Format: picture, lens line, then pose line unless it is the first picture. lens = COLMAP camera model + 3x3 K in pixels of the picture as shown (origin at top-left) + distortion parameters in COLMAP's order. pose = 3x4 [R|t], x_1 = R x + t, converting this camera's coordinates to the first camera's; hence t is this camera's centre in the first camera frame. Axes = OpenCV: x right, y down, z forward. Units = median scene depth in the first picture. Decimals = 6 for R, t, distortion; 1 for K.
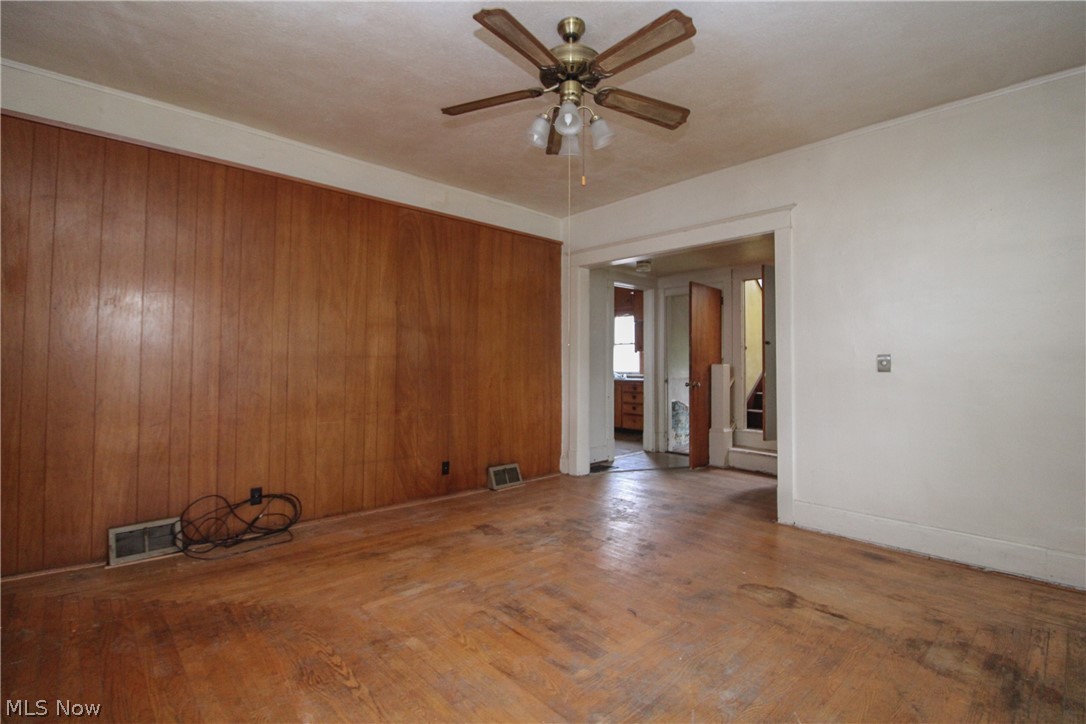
lens RADIAL K [[528.3, 0, 540.3], [0, 528.3, 360.4], [0, 0, 1]] dist [-0.005445, -0.008246]
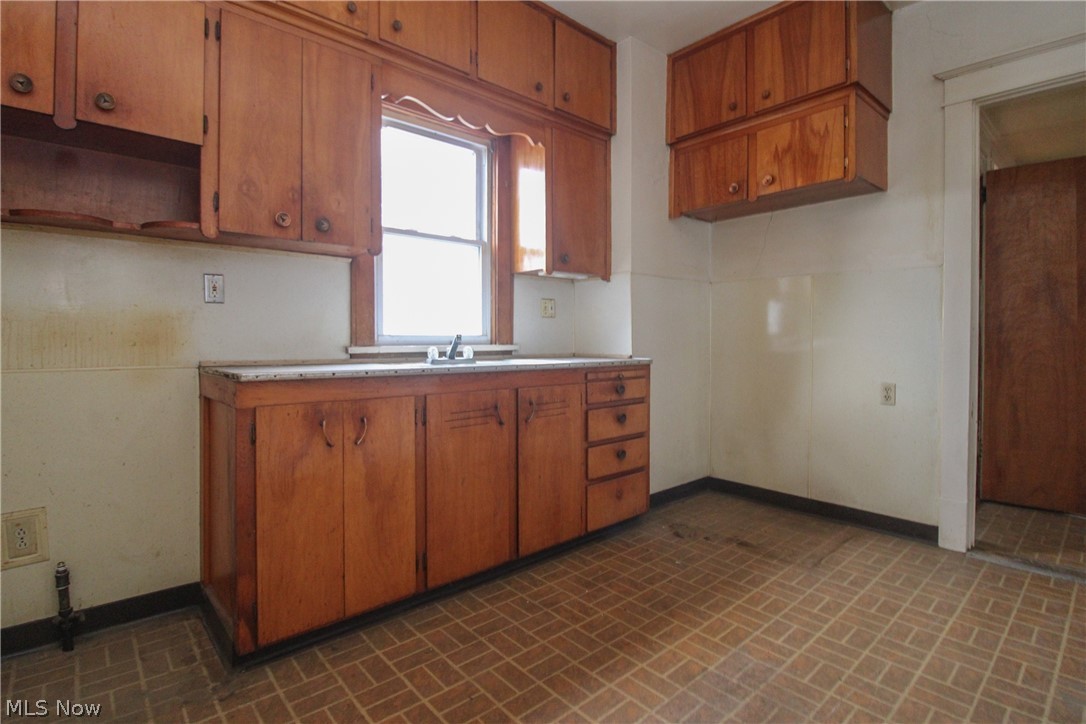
lens RADIAL K [[528.3, 0, 543.6], [0, 528.3, 350.6], [0, 0, 1]] dist [-0.005445, -0.008246]
pose [[0.034994, -0.028440, 0.998983, -0.127288], [-0.014506, 0.999475, 0.028962, 0.022508], [-0.999282, -0.015504, 0.034563, 1.029272]]
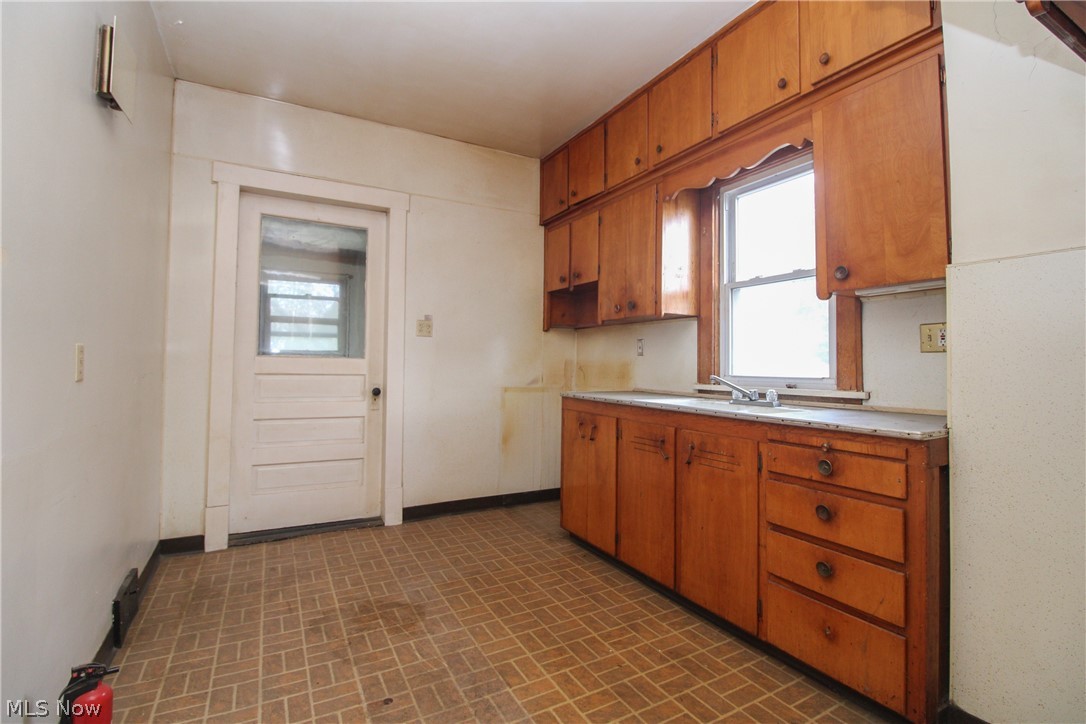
lens RADIAL K [[503.4, 0, 546.7], [0, 503.4, 357.5], [0, 0, 1]] dist [-0.005354, -0.006179]
pose [[0.966657, -0.002163, -0.256066, 0.124414], [0.001243, 0.999992, -0.003754, 0.013233], [0.256072, 0.003311, 0.966652, 0.789491]]
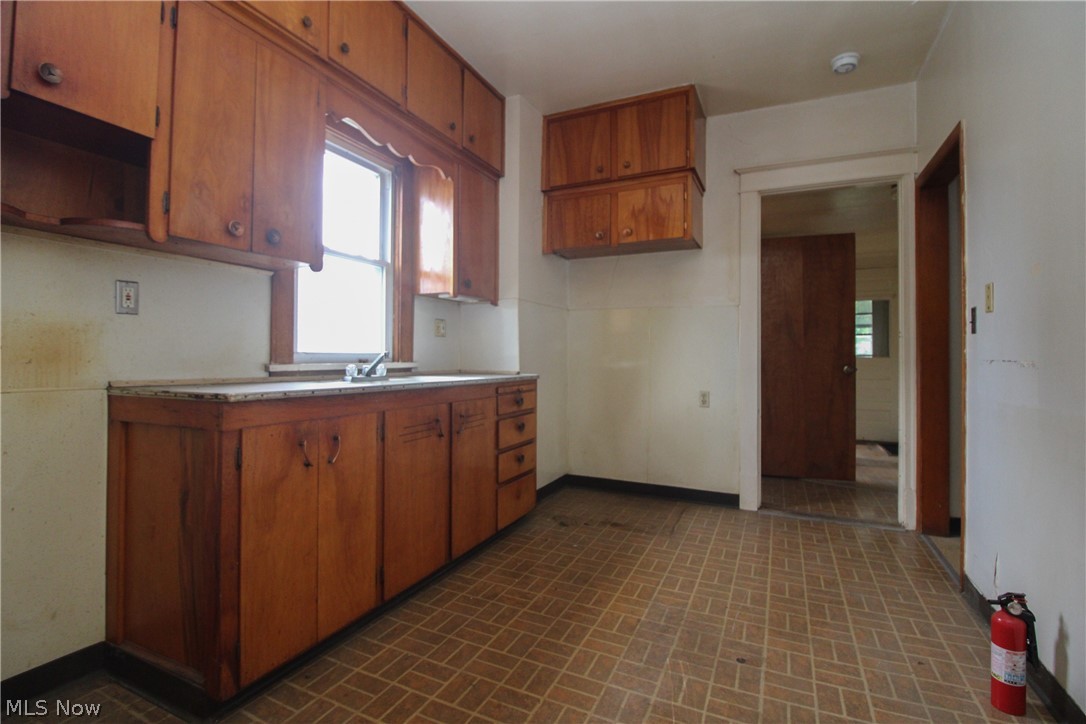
lens RADIAL K [[503.4, 0, 540.8], [0, 503.4, 353.7], [0, 0, 1]] dist [-0.005354, -0.006179]
pose [[-0.359360, -0.003244, 0.933193, -0.135601], [-0.021952, 0.999747, -0.004978, 0.023030], [-0.932941, -0.022274, -0.359340, 1.101748]]
